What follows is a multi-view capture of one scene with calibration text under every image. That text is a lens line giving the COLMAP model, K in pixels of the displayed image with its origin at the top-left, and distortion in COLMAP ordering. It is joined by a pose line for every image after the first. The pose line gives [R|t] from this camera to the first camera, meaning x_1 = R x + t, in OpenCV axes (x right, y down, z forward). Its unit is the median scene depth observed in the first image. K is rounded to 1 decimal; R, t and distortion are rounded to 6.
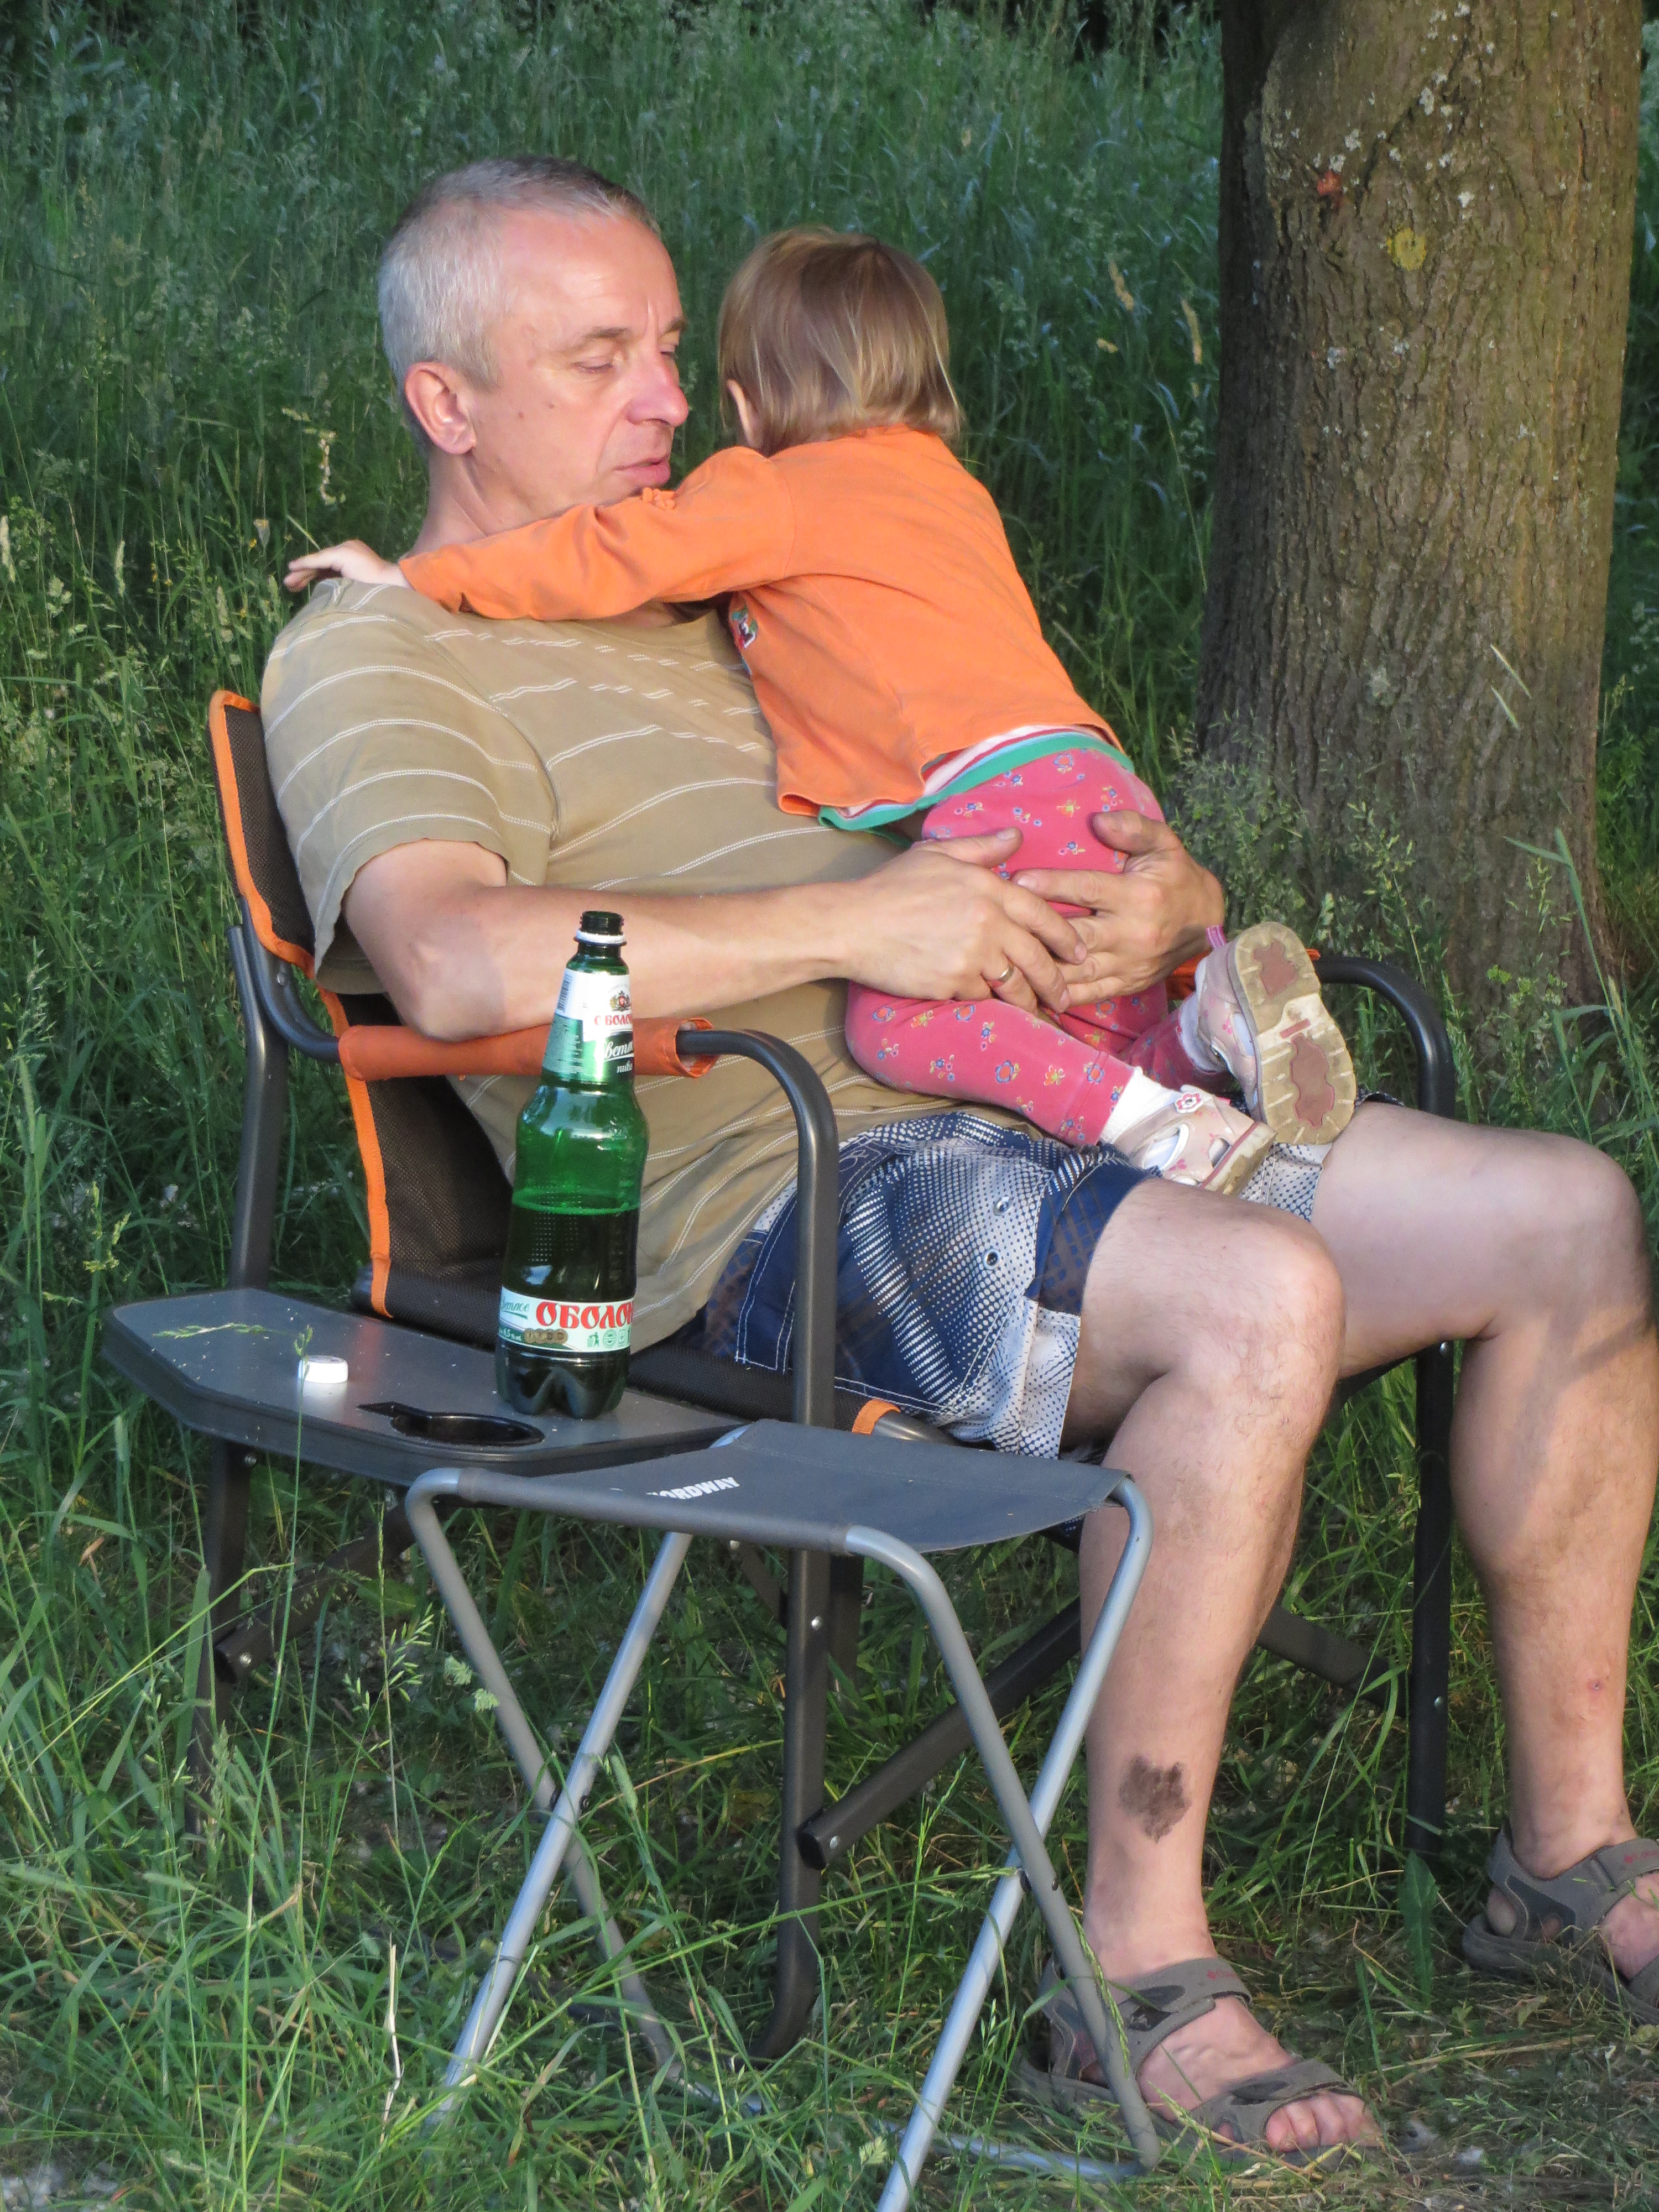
lens RADIAL K [[8553.7, 0, 807.3], [0, 8553.7, 1103.9], [0, 0, 1]] dist [-0.200634, 0.000000]
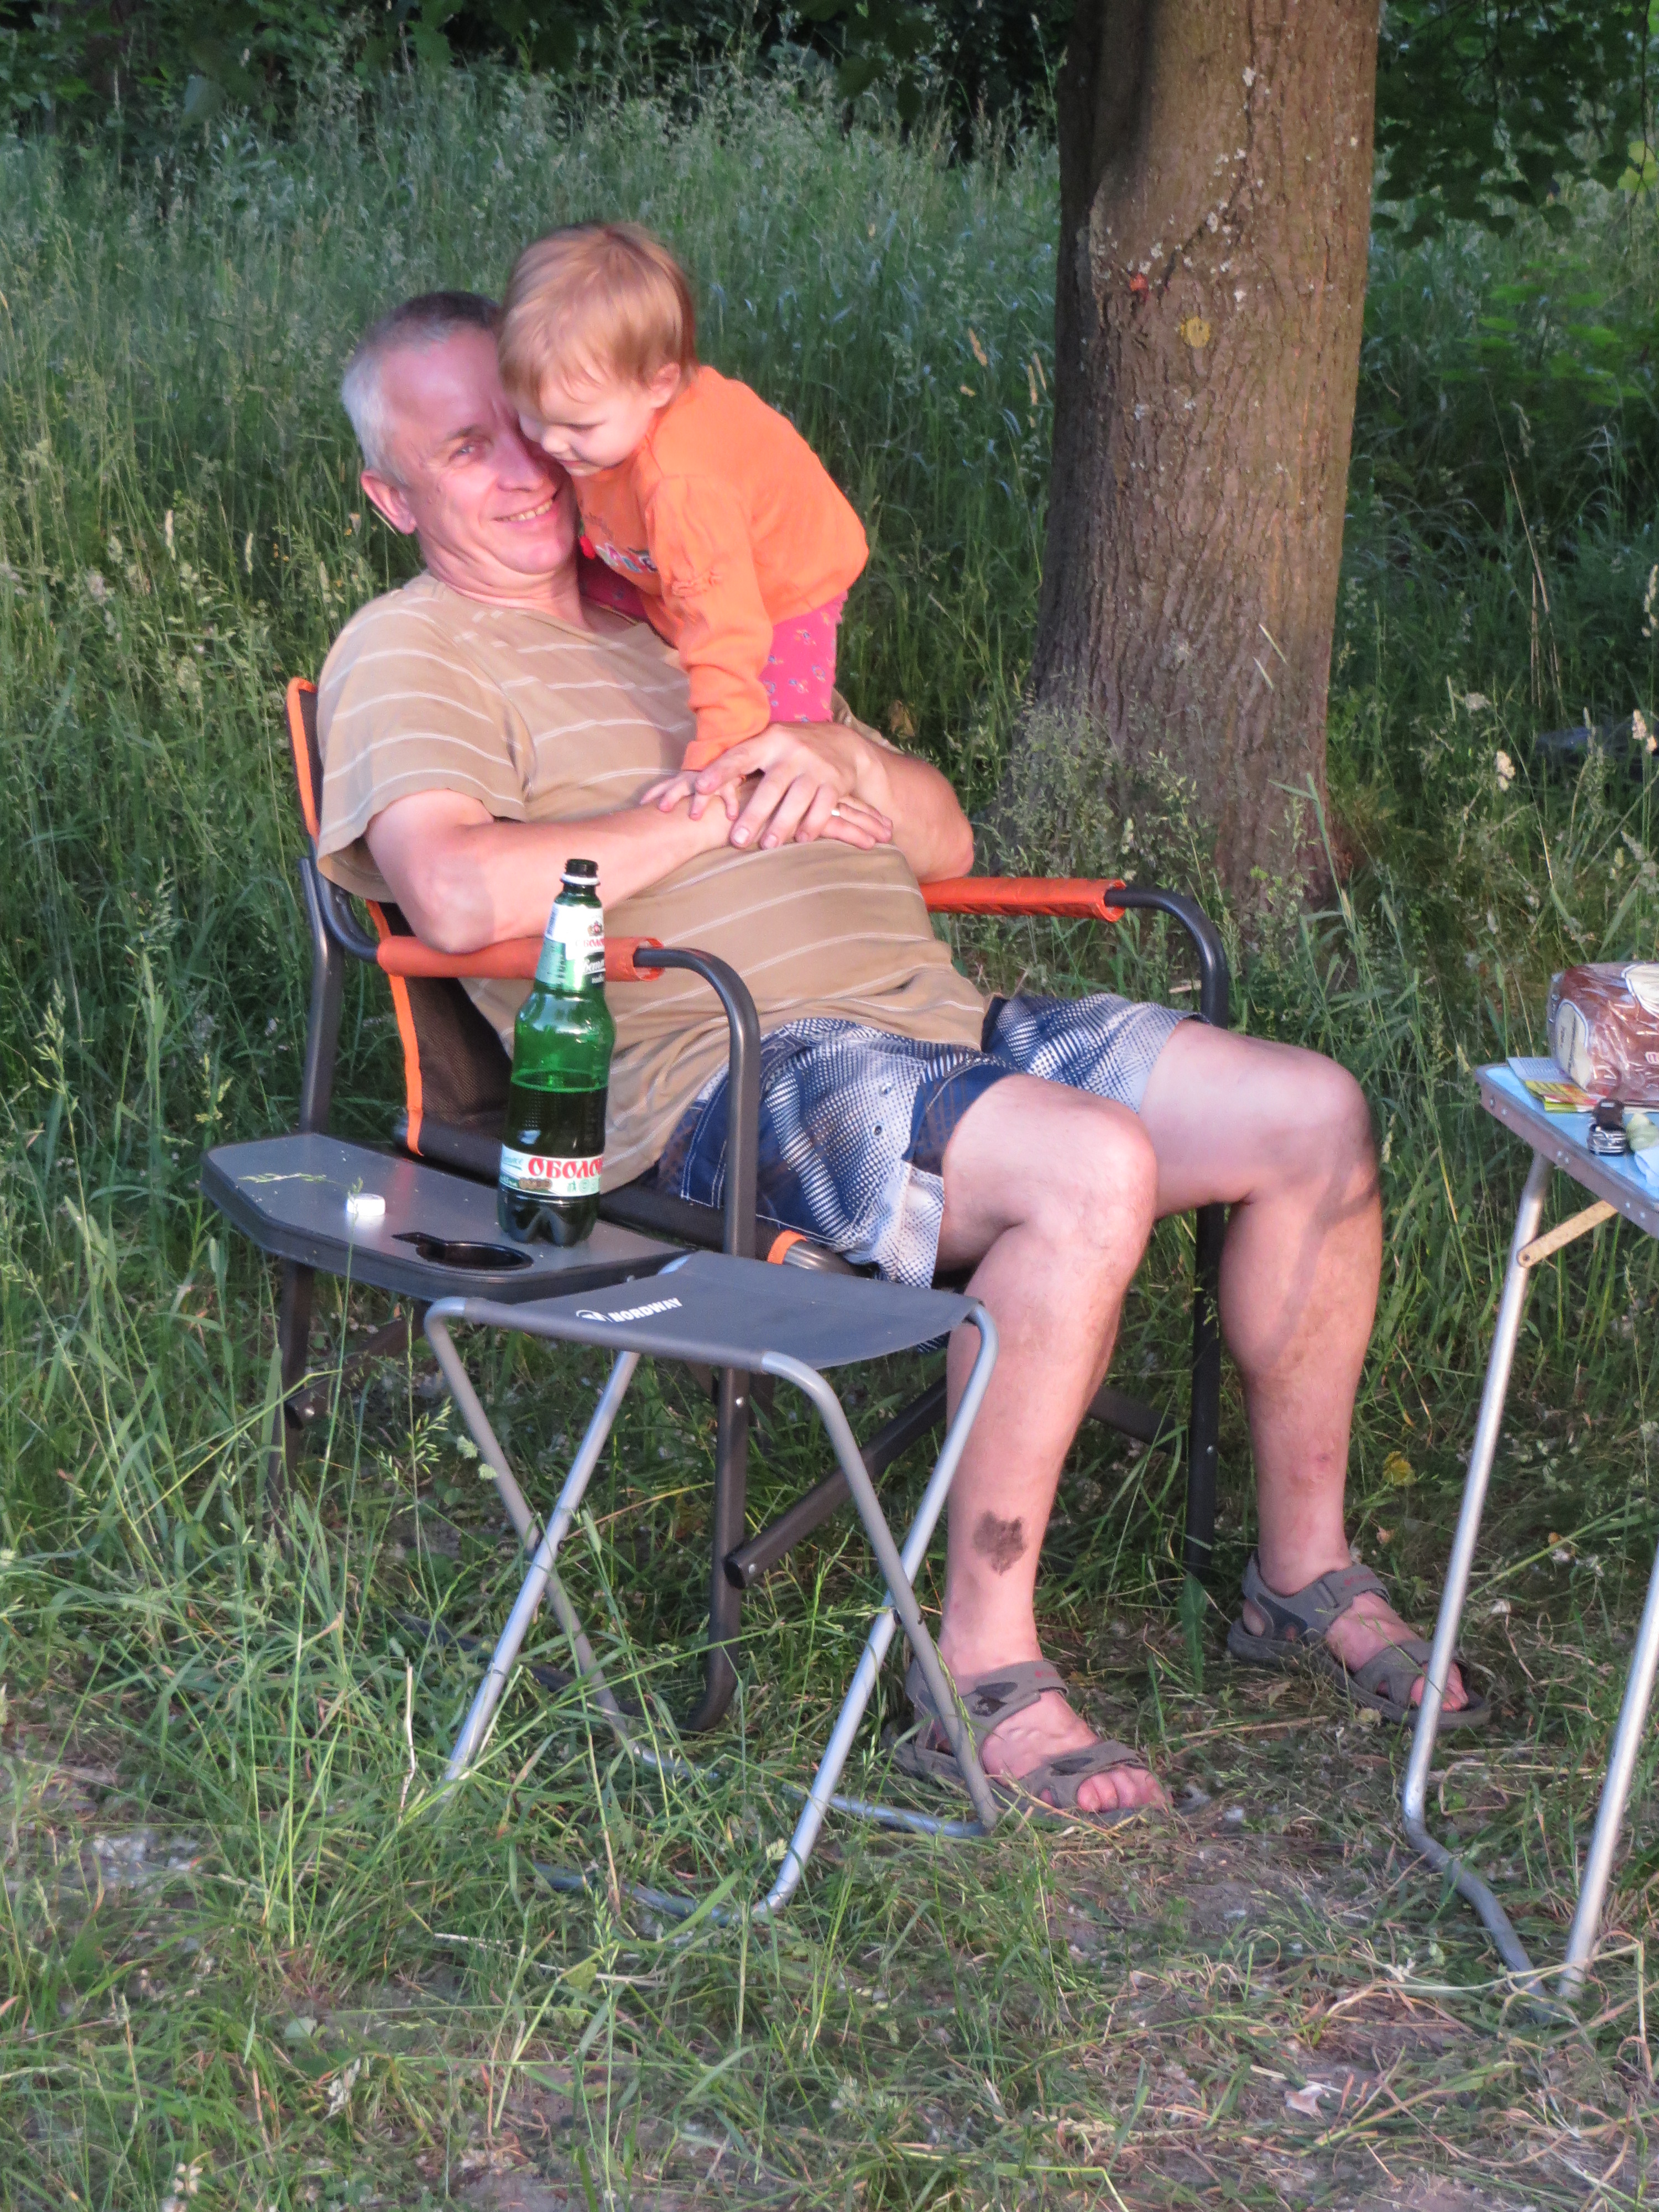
lens RADIAL K [[5539.8, 0, 816.7], [0, 5539.8, 1111.4], [0, 0, 1]] dist [-0.083941, 0.000000]
pose [[0.999880, 0.011622, 0.010234, 0.003464], [-0.012149, 0.998520, 0.053007, -0.028385], [-0.009603, -0.053125, 0.998542, 0.149186]]
